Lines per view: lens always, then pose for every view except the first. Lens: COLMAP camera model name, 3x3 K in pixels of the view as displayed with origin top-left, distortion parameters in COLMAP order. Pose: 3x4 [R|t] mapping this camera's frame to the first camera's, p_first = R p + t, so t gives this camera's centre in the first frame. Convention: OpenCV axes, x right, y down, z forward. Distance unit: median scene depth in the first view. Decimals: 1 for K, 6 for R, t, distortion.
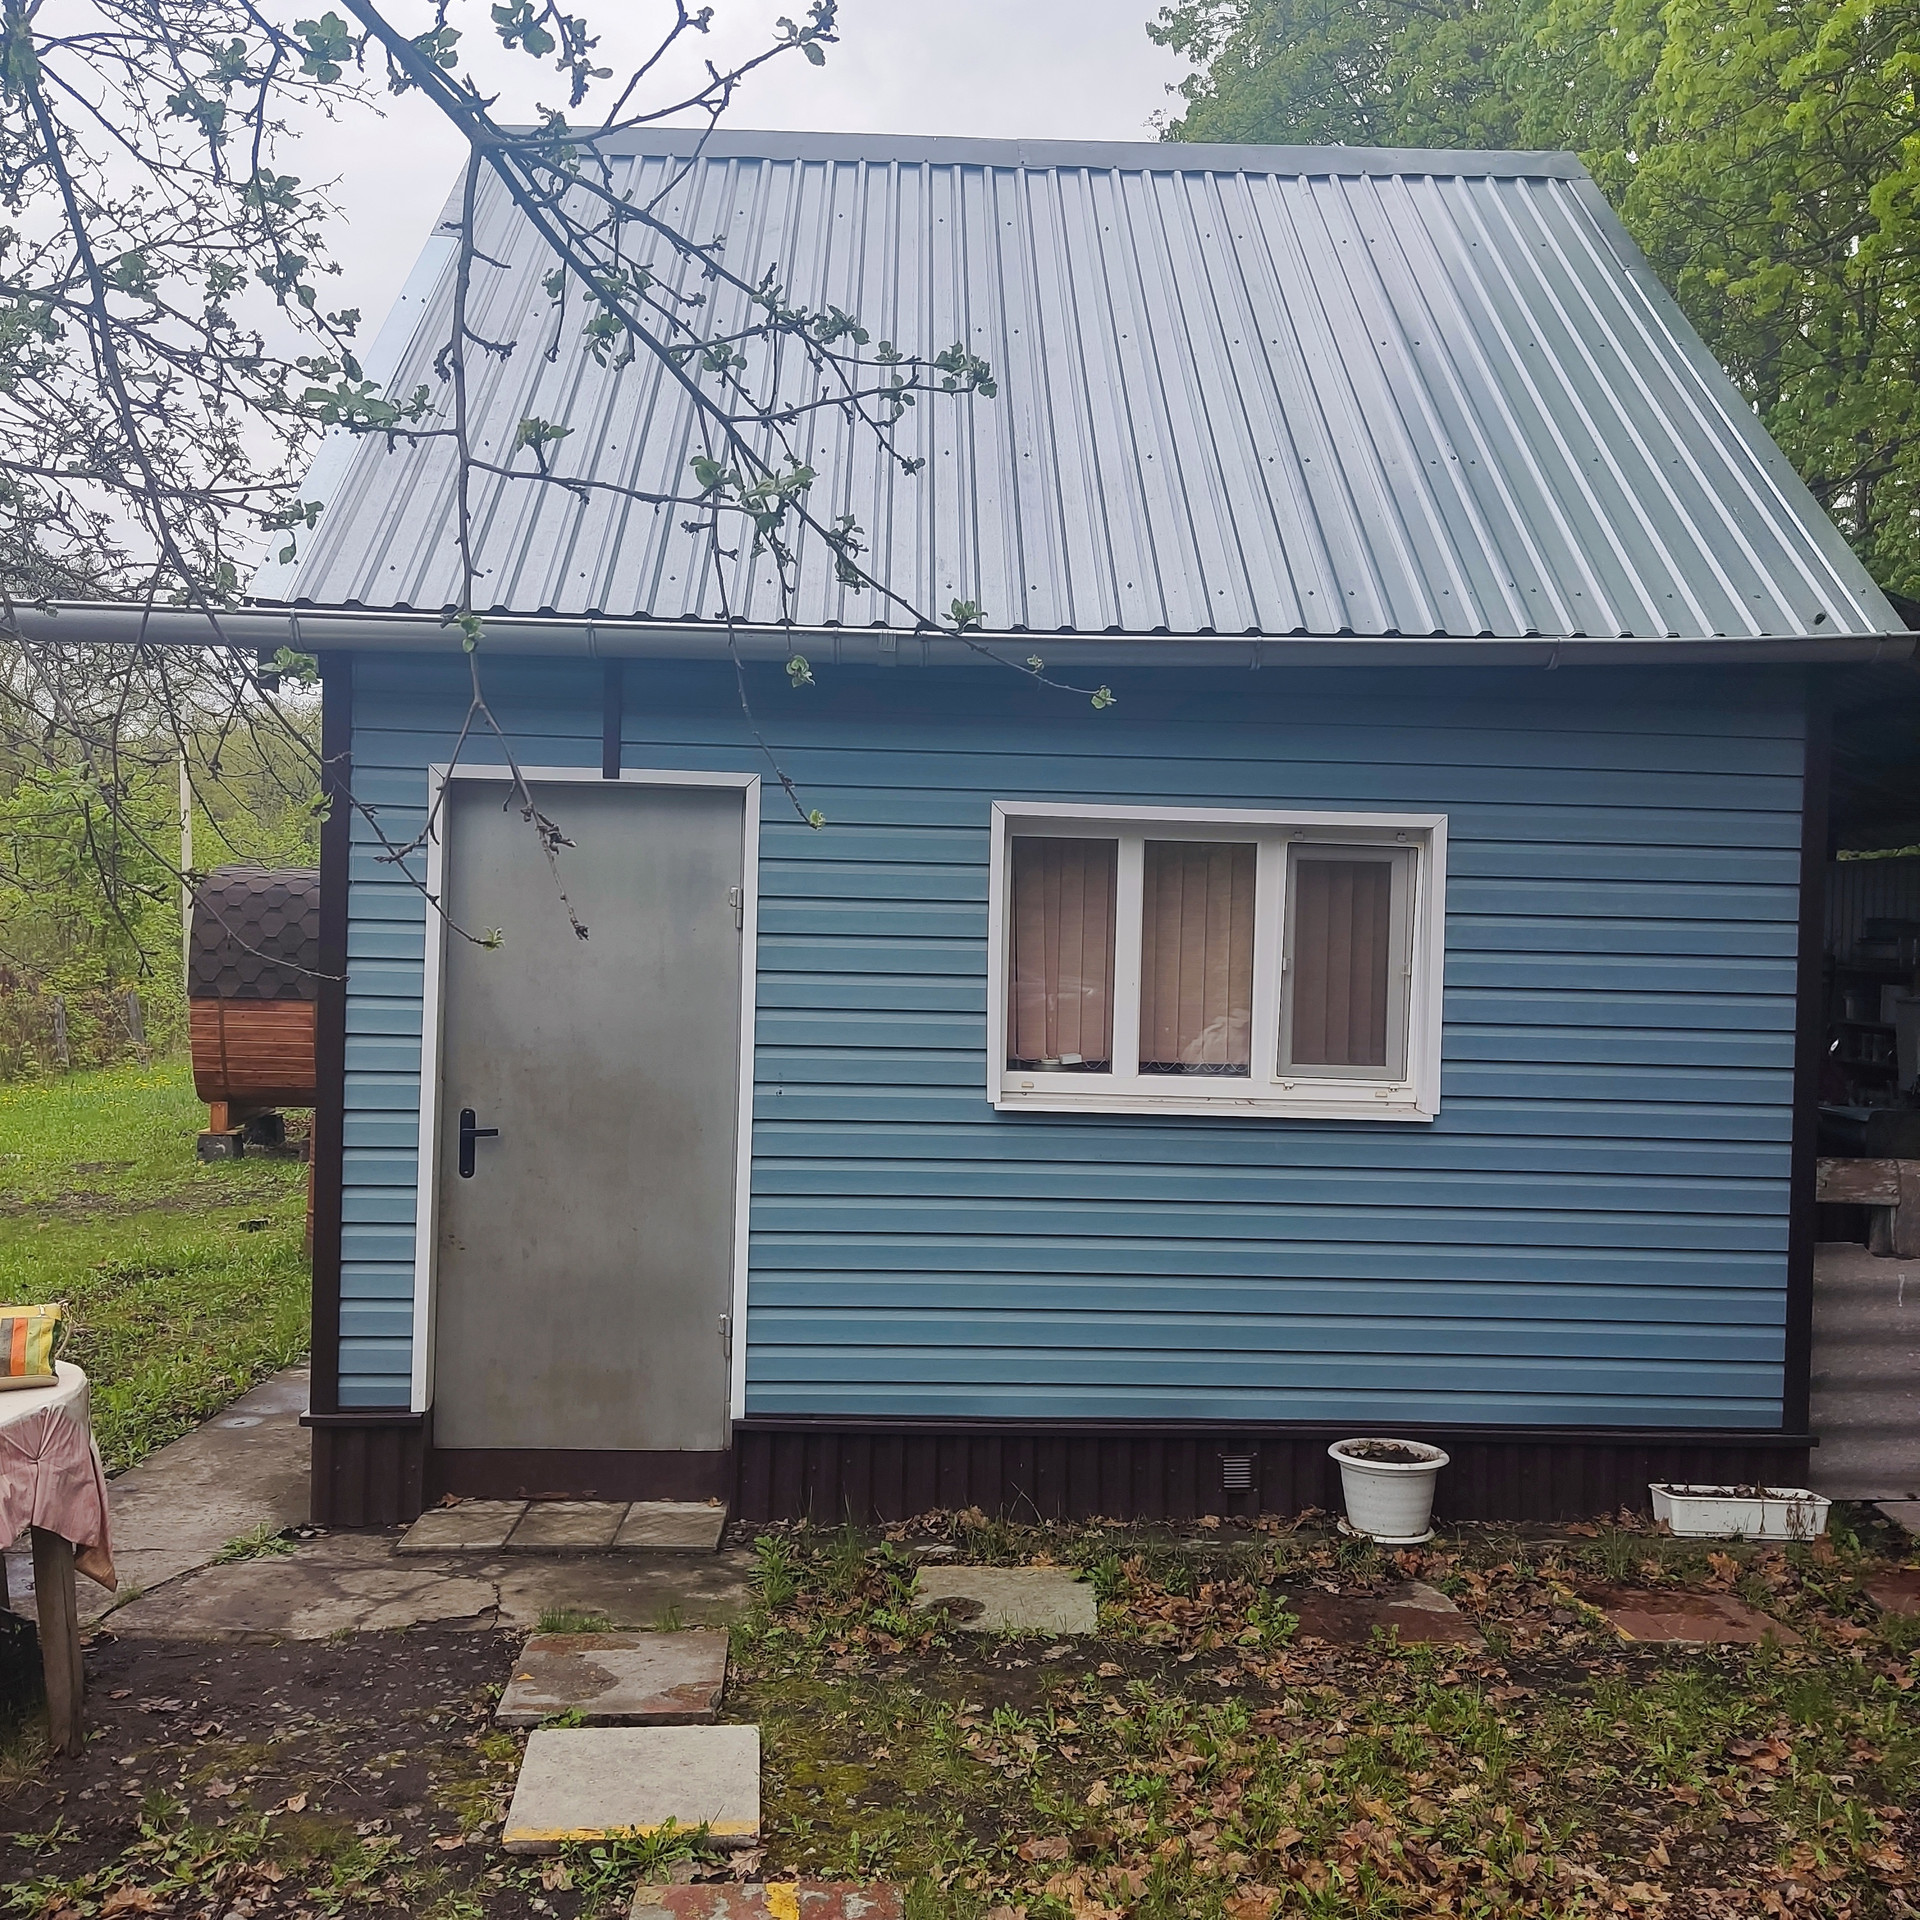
lens RADIAL K [[1895.9, 0, 961.2], [0, 1895.9, 961.5], [0, 0, 1]] dist [0.027397, 0.000000]
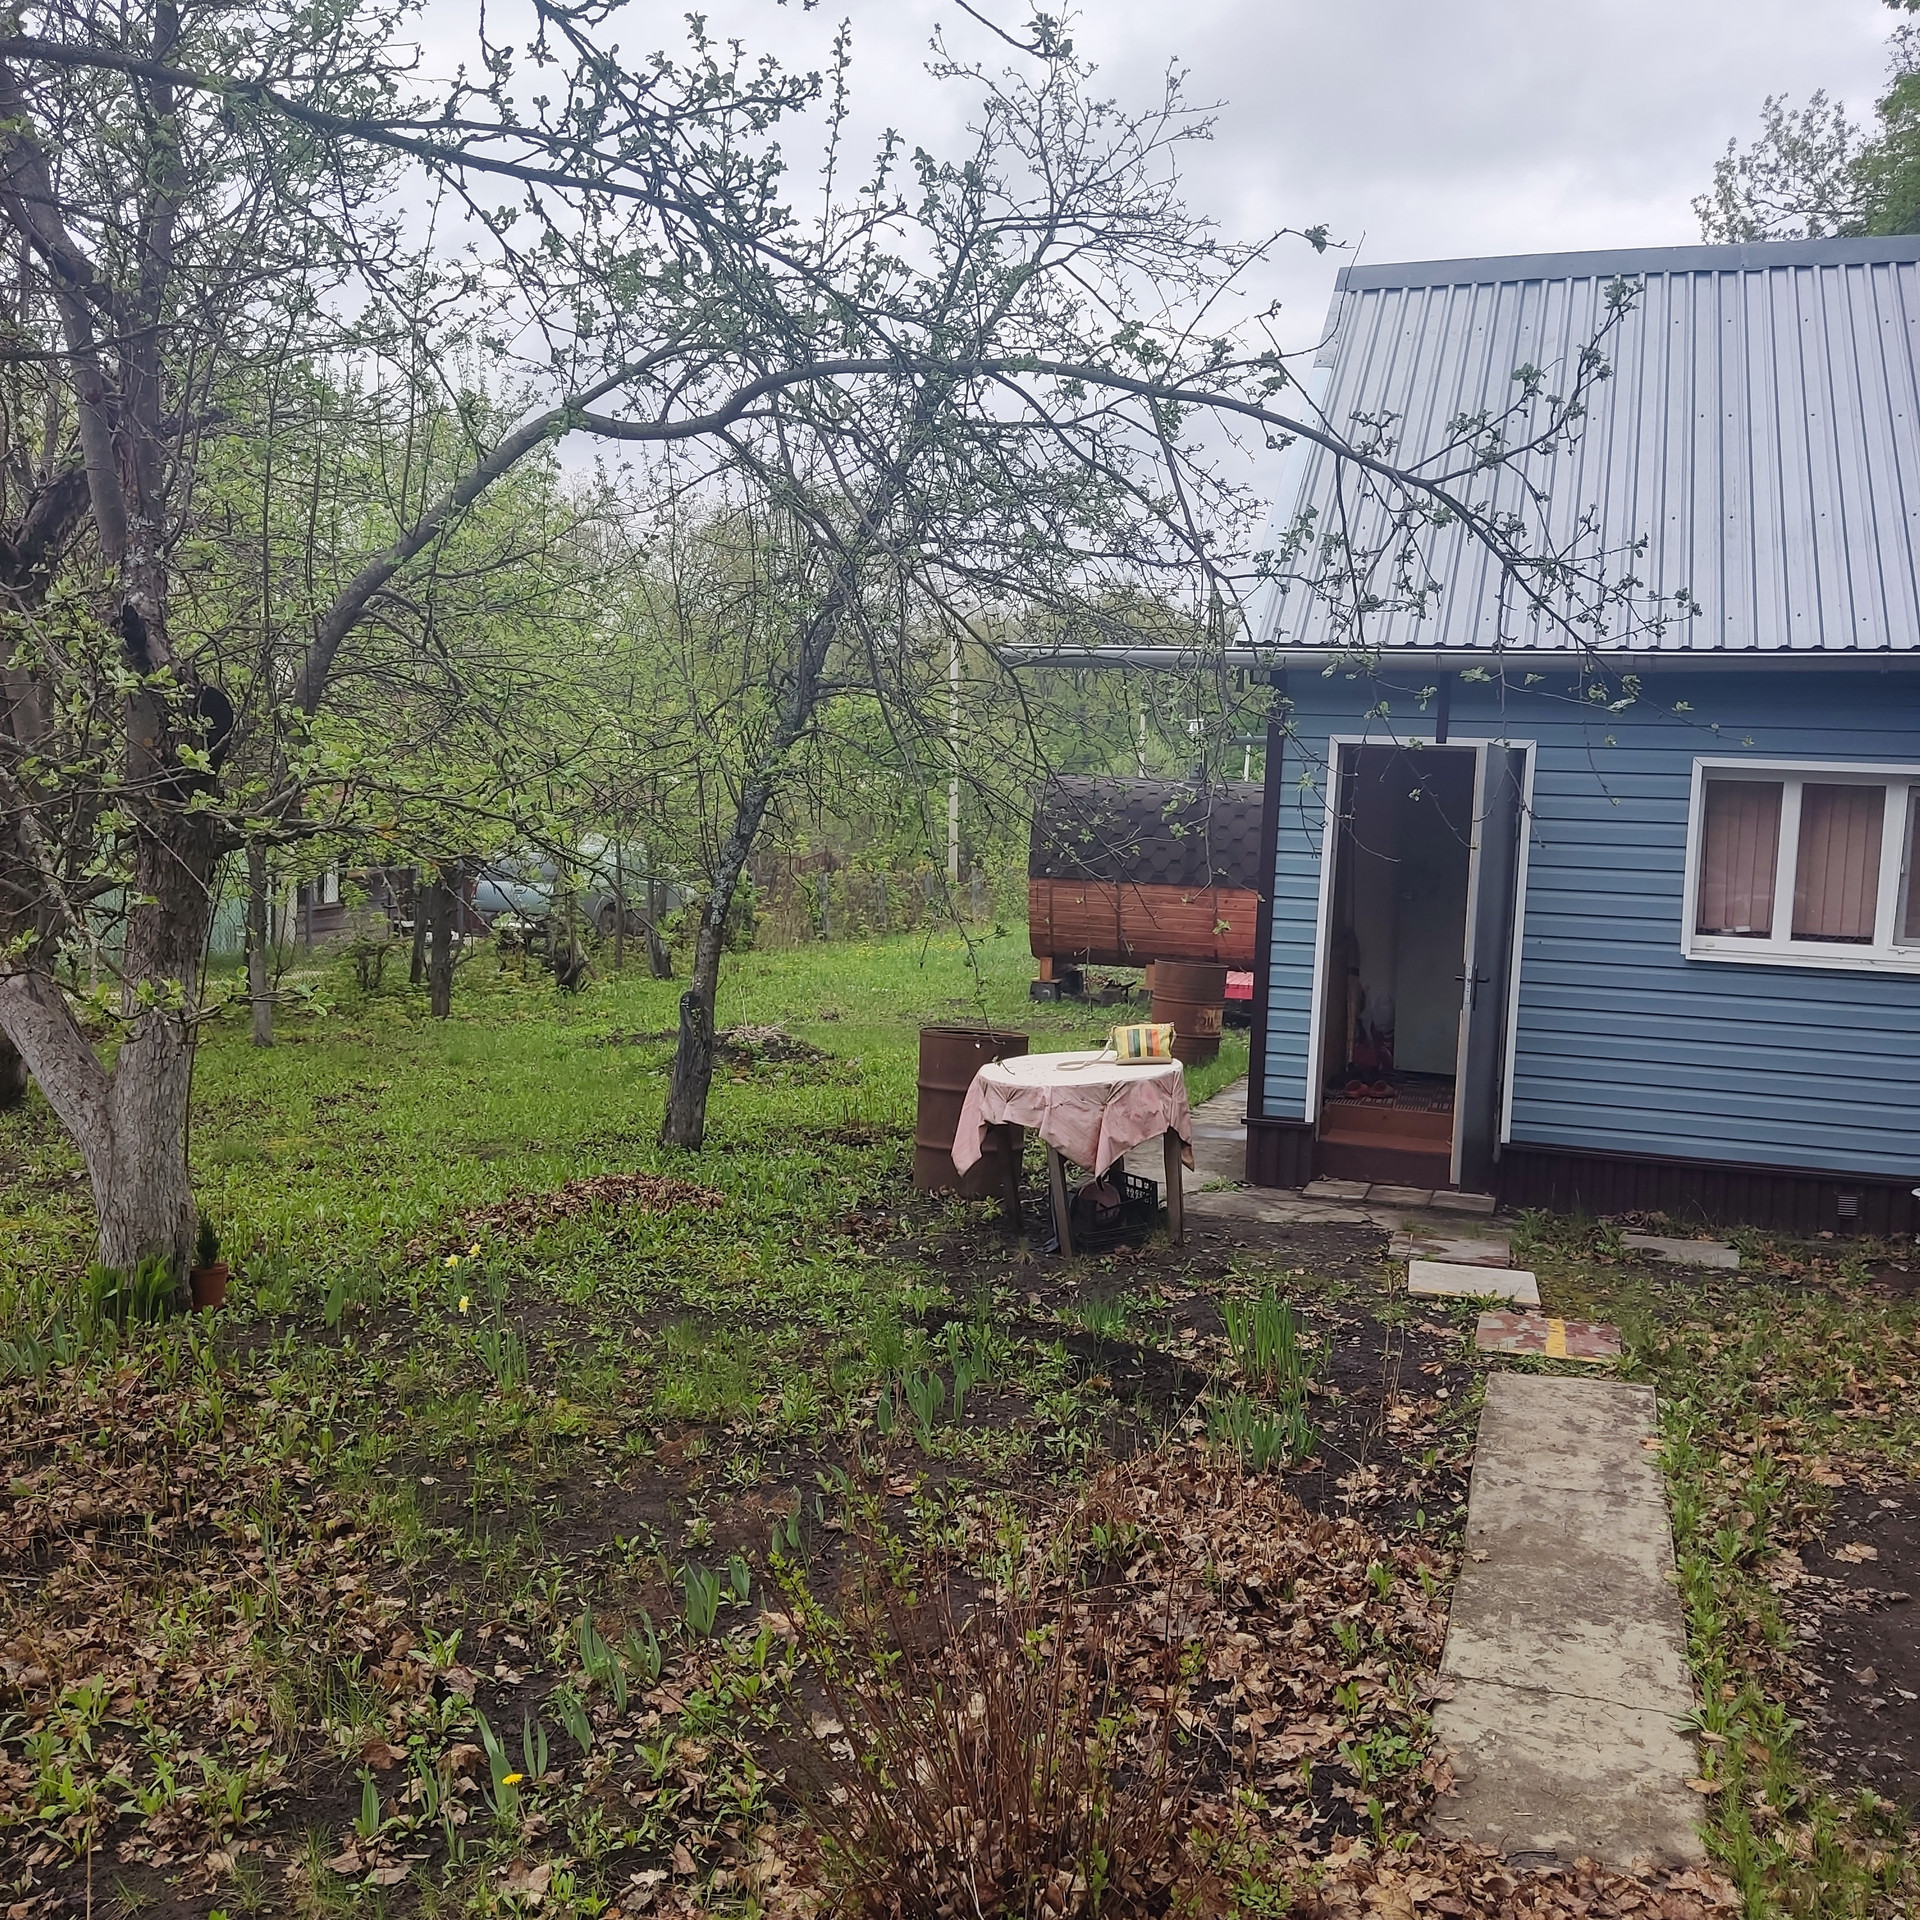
lens RADIAL K [[1895.9, 0, 969.8], [0, 1895.9, 956.8], [0, 0, 1]] dist [0.027397, 0.000000]
pose [[0.940899, 0.042172, -0.336050, -0.010044], [-0.024634, 0.998111, 0.056286, 0.004052], [0.337789, -0.044681, 0.940161, -0.653271]]
